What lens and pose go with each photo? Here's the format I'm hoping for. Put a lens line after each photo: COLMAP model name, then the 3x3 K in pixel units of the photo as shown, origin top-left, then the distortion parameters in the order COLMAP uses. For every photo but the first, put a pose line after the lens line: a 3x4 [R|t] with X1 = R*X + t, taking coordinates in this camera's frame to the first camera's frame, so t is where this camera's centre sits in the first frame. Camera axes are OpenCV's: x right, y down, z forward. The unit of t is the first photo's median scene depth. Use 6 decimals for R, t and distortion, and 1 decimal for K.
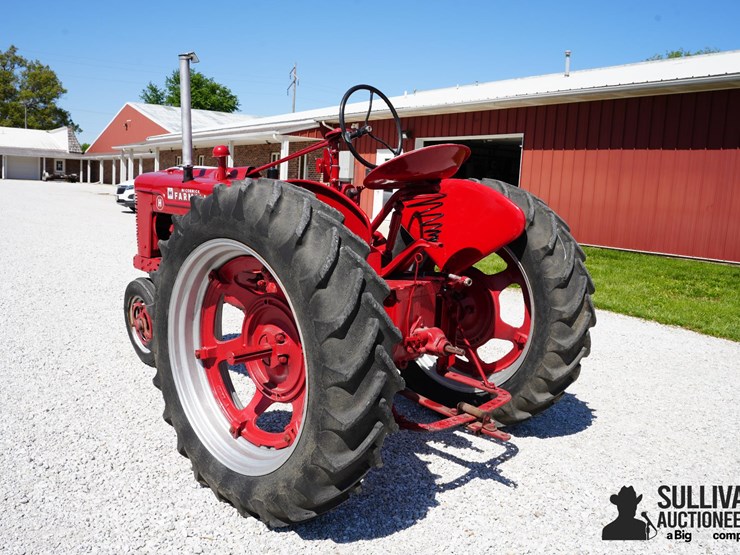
lens RADIAL K [[683.5, 0, 370.0], [0, 683.5, 277.5], [0, 0, 1]] dist [-0.093490, 0.078762]
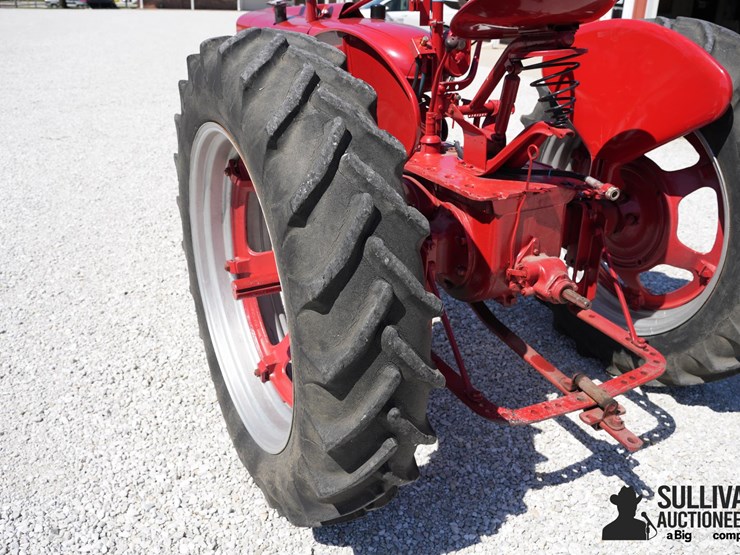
lens RADIAL K [[669.2, 0, 370.0], [0, 669.2, 277.5], [0, 0, 1]] dist [-0.092966, 0.059129]
pose [[0.945287, 0.103954, -0.309236, 0.123763], [-0.025009, 0.968176, 0.249018, -0.062338], [0.325281, -0.227660, 0.917803, 0.335303]]
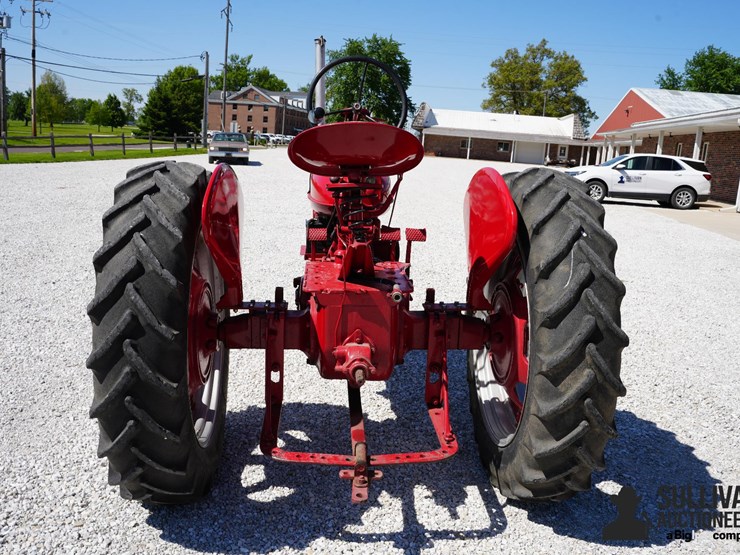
lens RADIAL K [[683.5, 0, 370.0], [0, 683.5, 277.5], [0, 0, 1]] dist [-0.093490, 0.078762]
pose [[0.734797, 0.126894, -0.666312, 0.620064], [-0.114538, 0.991451, 0.062503, -0.058788], [0.668547, 0.030391, 0.743049, 0.377133]]
